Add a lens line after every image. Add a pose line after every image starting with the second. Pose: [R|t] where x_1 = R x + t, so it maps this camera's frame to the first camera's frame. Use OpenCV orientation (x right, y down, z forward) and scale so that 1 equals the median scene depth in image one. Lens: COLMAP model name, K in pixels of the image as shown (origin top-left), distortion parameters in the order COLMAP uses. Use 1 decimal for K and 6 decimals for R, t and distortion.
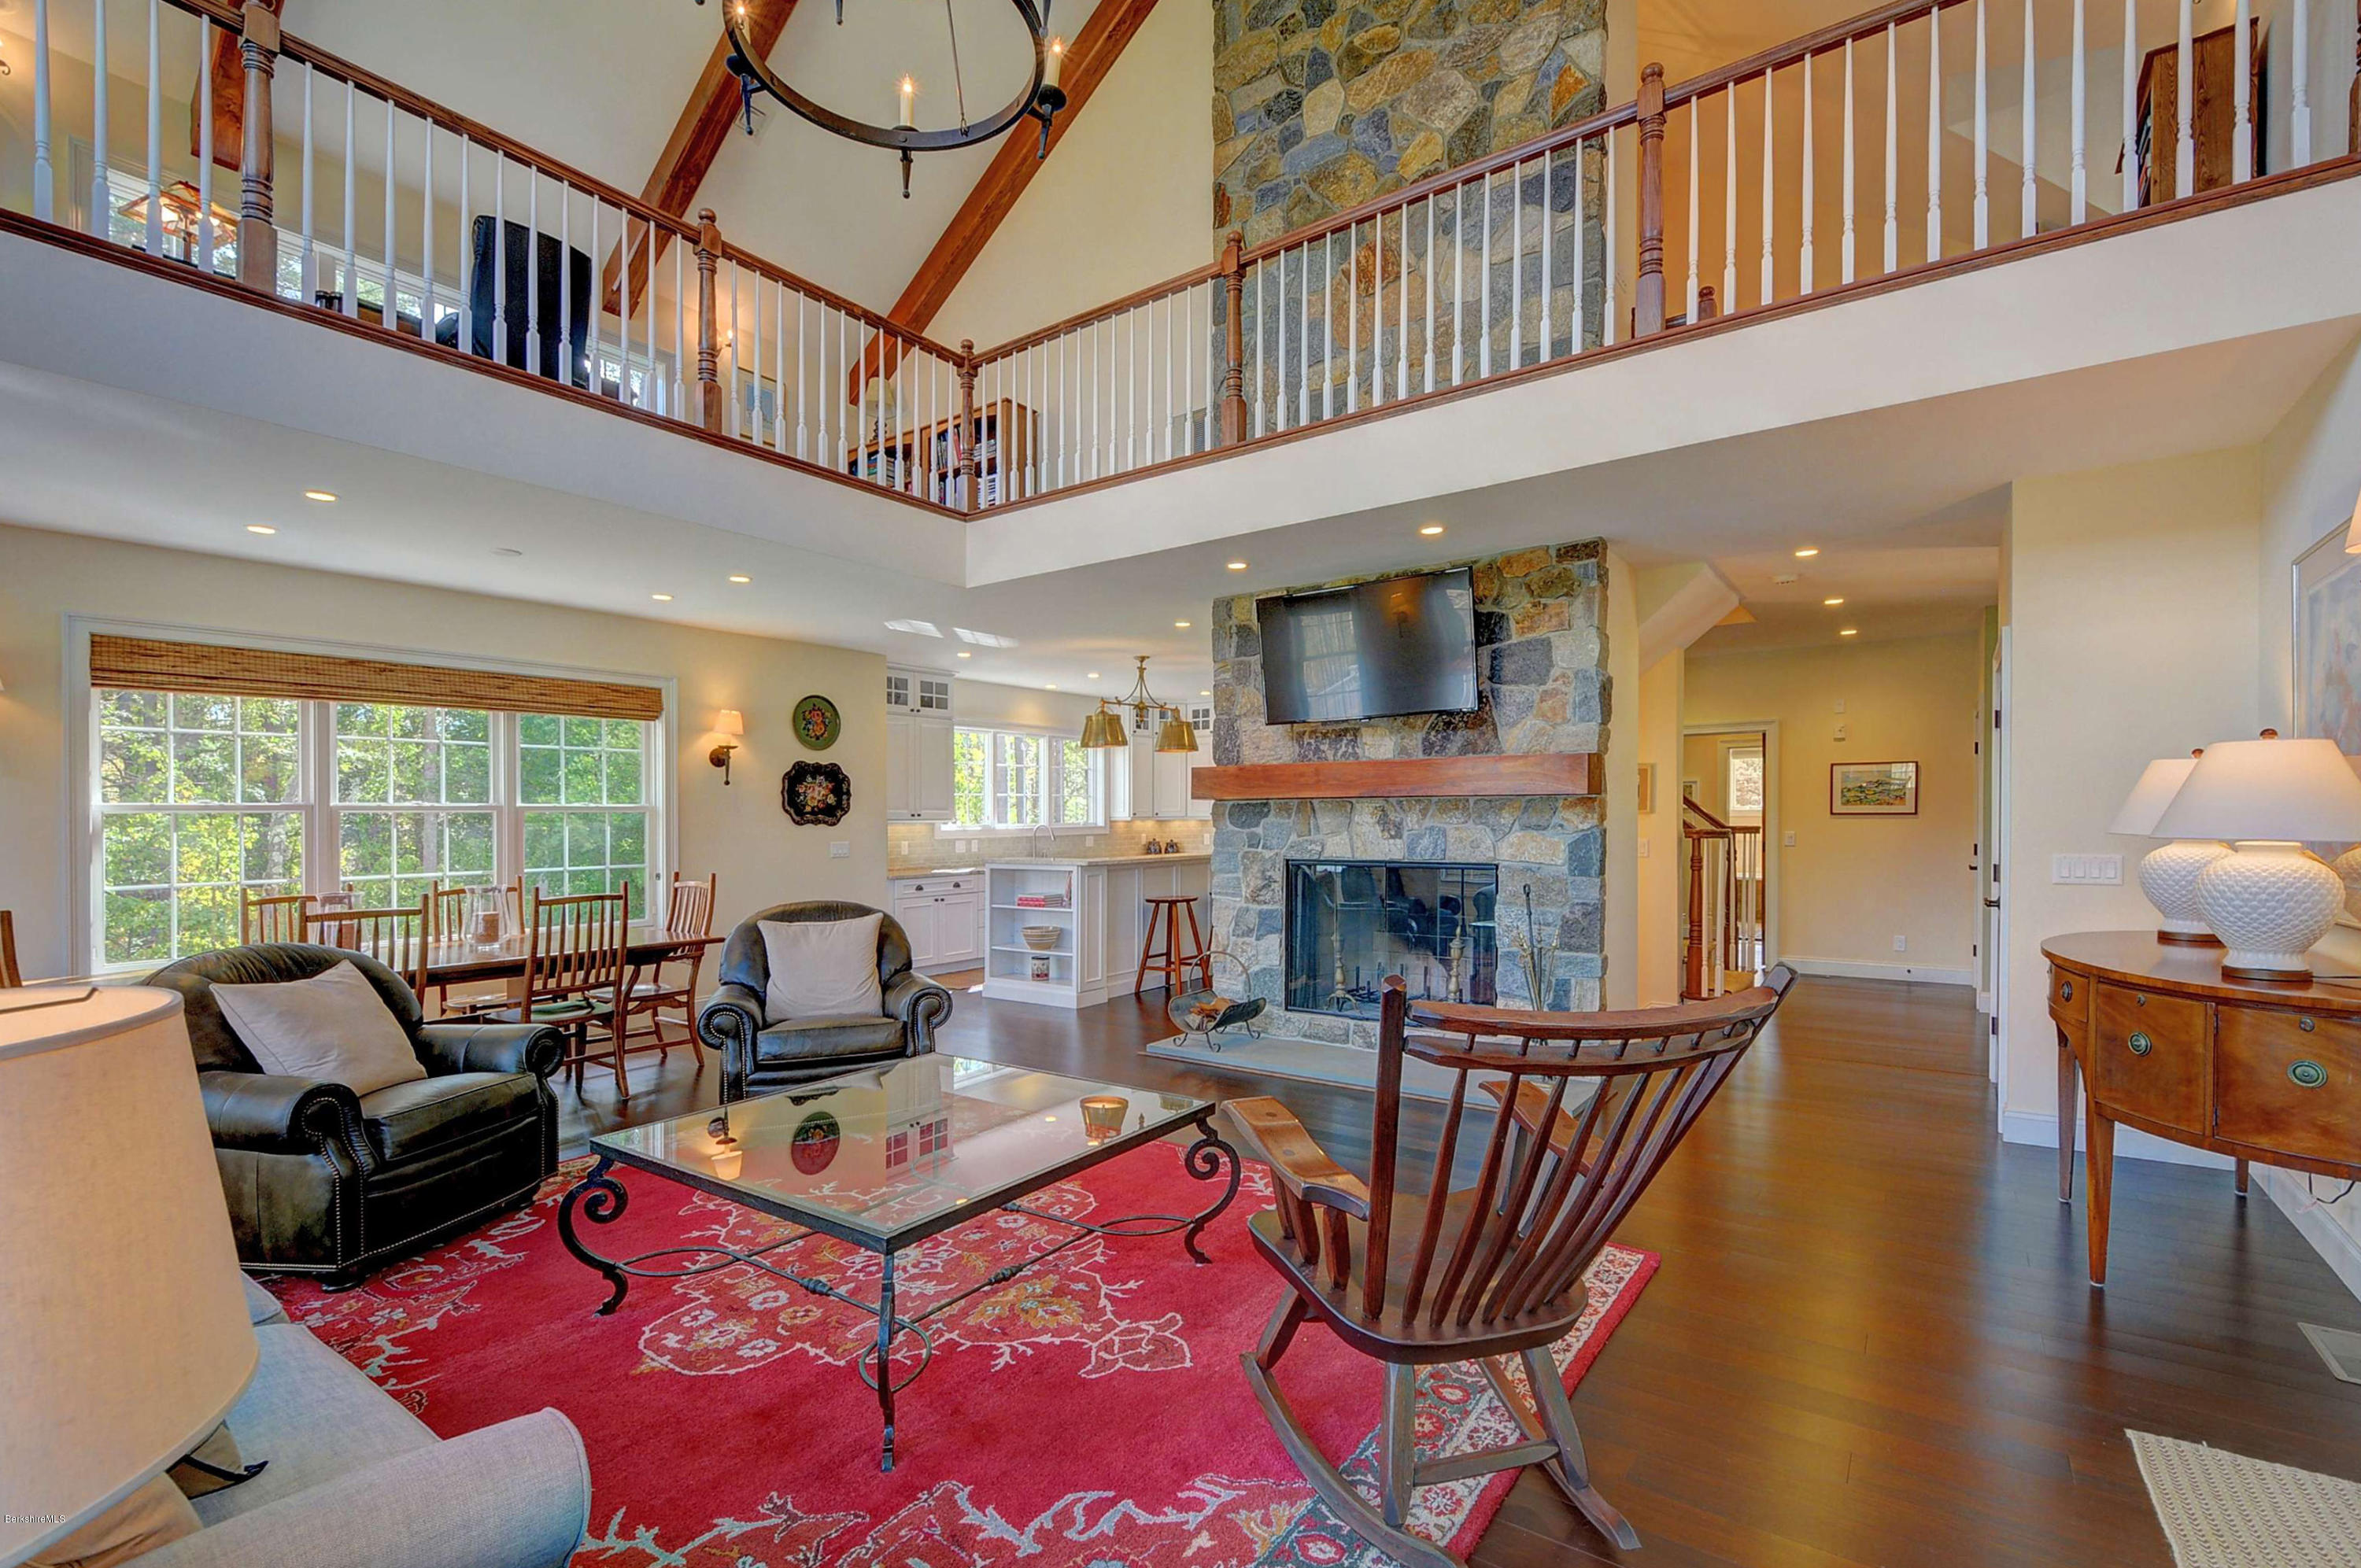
lens RADIAL K [[1007.9, 0, 1180.0], [0, 1007.9, 830.0], [0, 0, 1]] dist [0.000492, -0.000094]
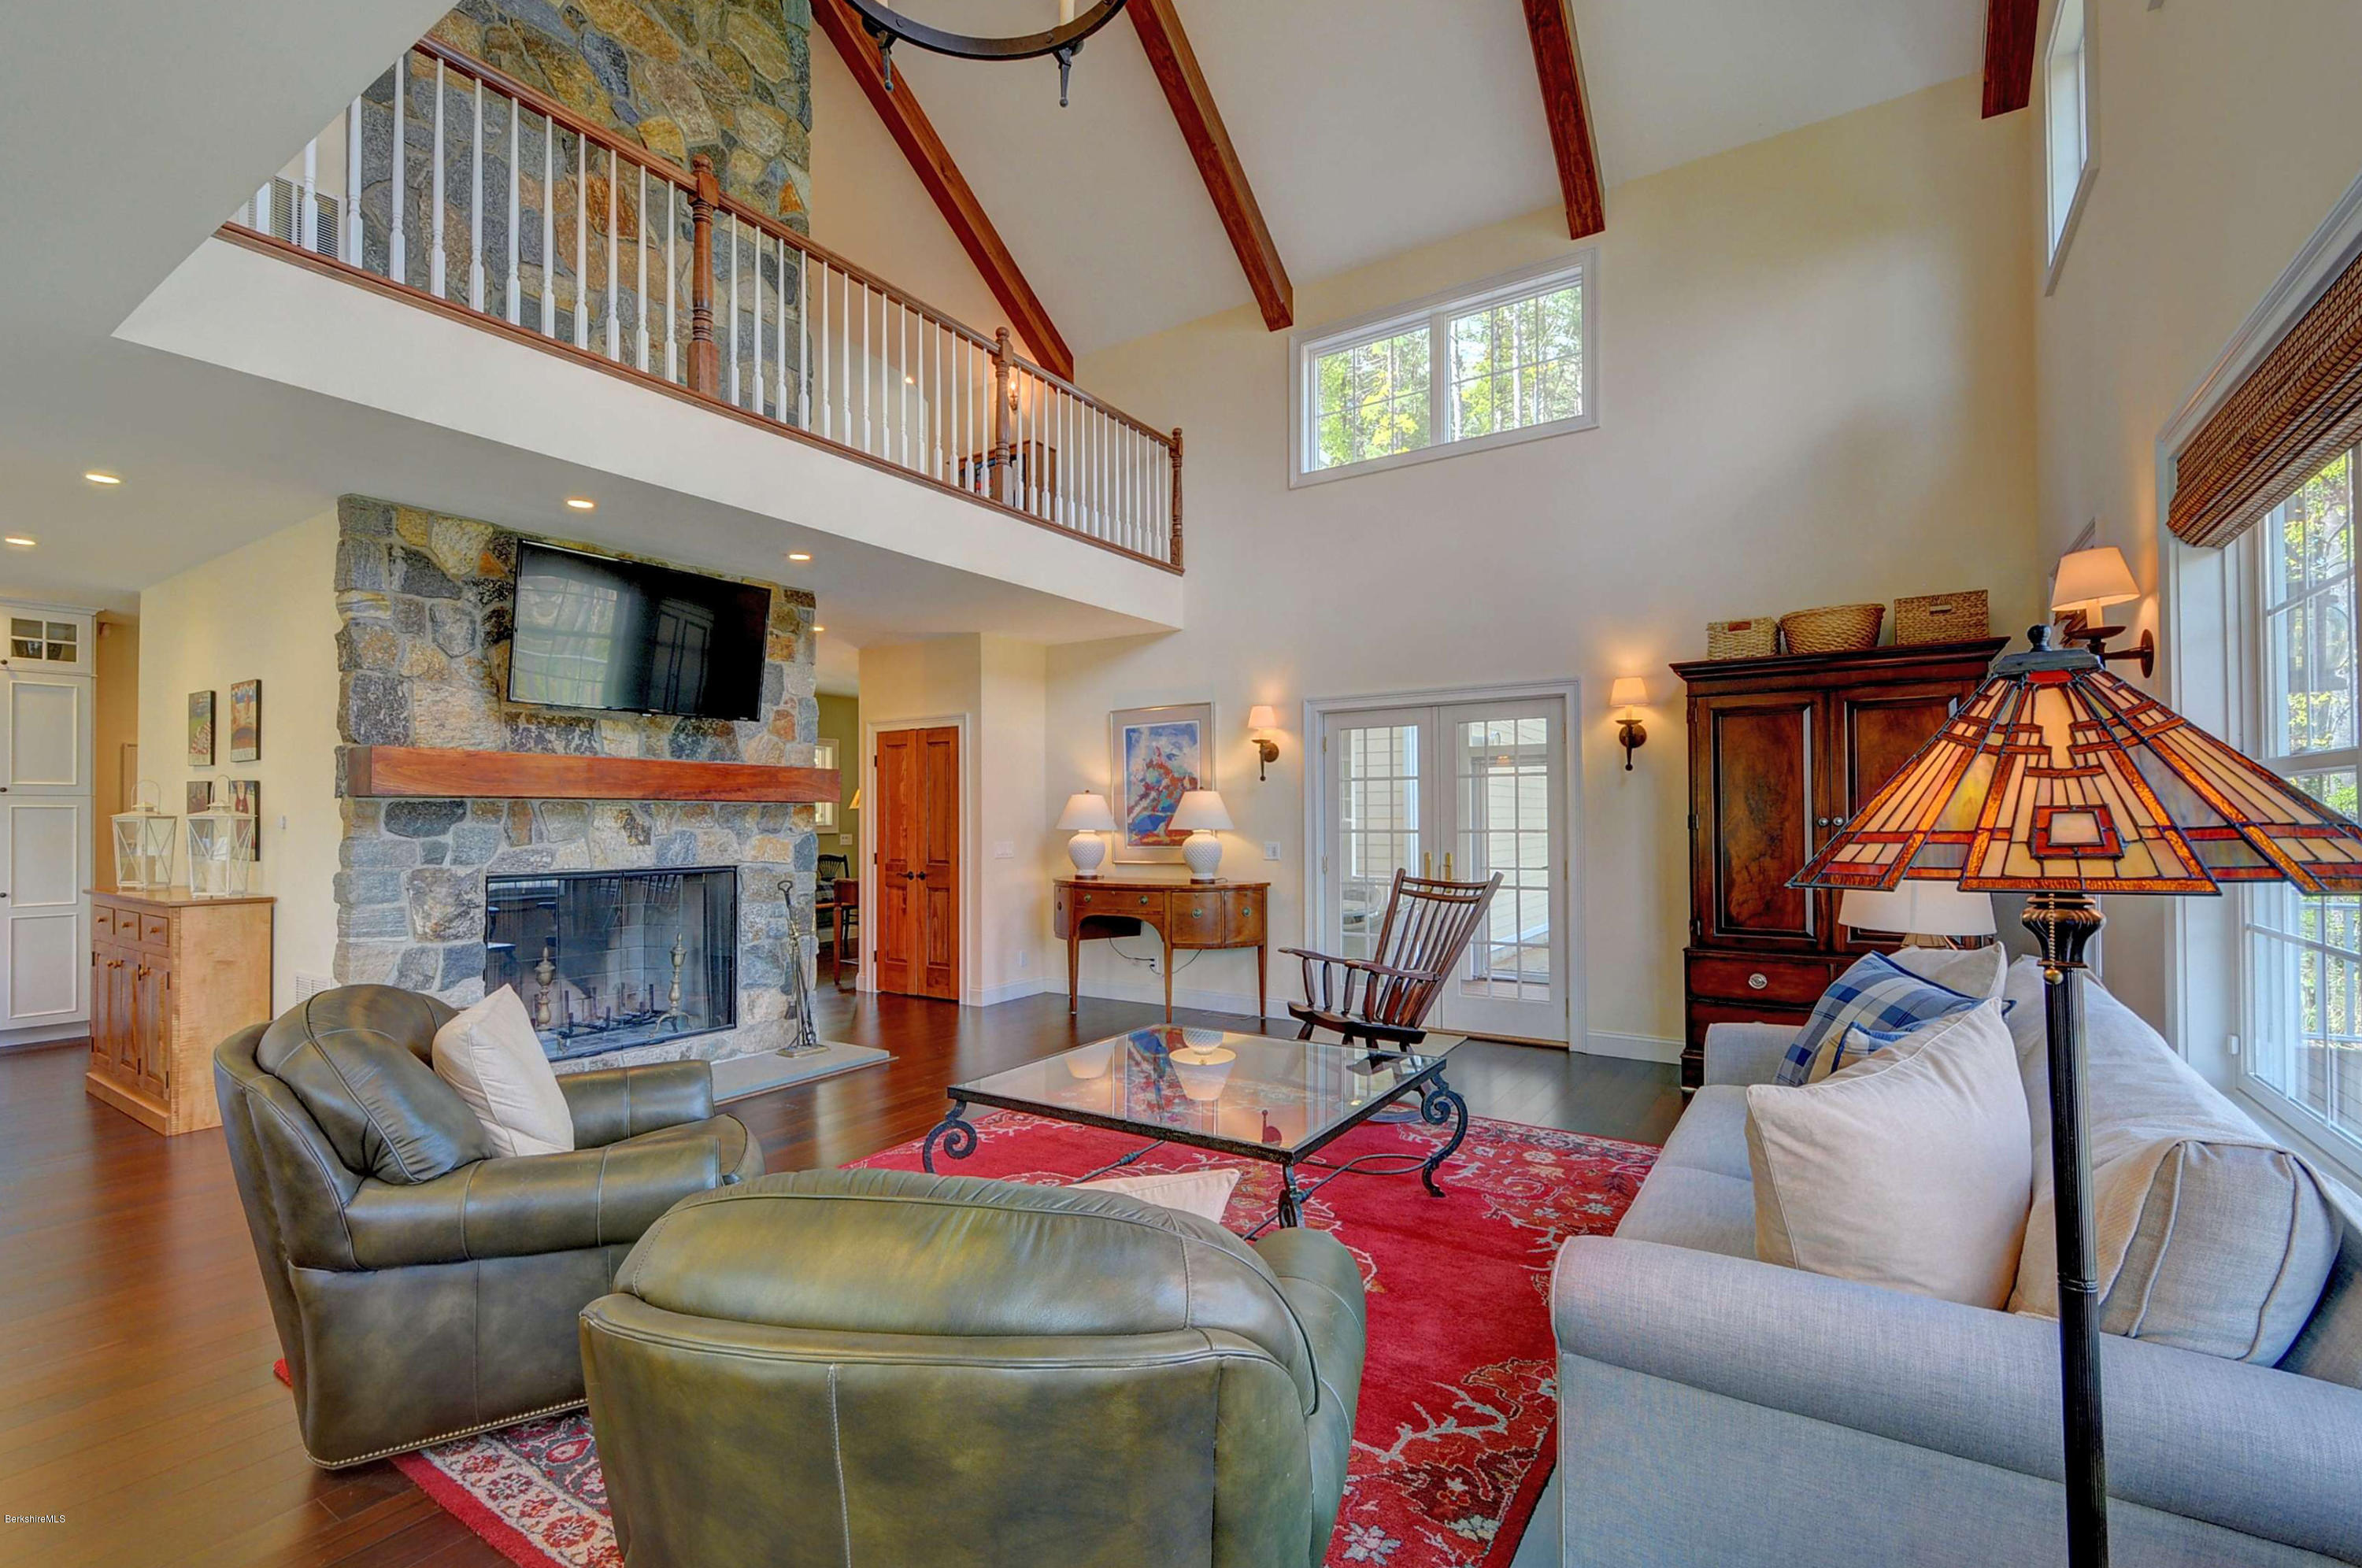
lens RADIAL K [[1036.1, 0, 1171.4], [0, 1036.1, 809.3], [0, 0, 1]] dist [-0.010586, -0.000755]
pose [[-0.022173, 0.012935, 0.999670, -0.745451], [0.012456, 0.999842, -0.012661, -0.005914], [-0.999677, 0.012171, -0.022331, 0.539163]]
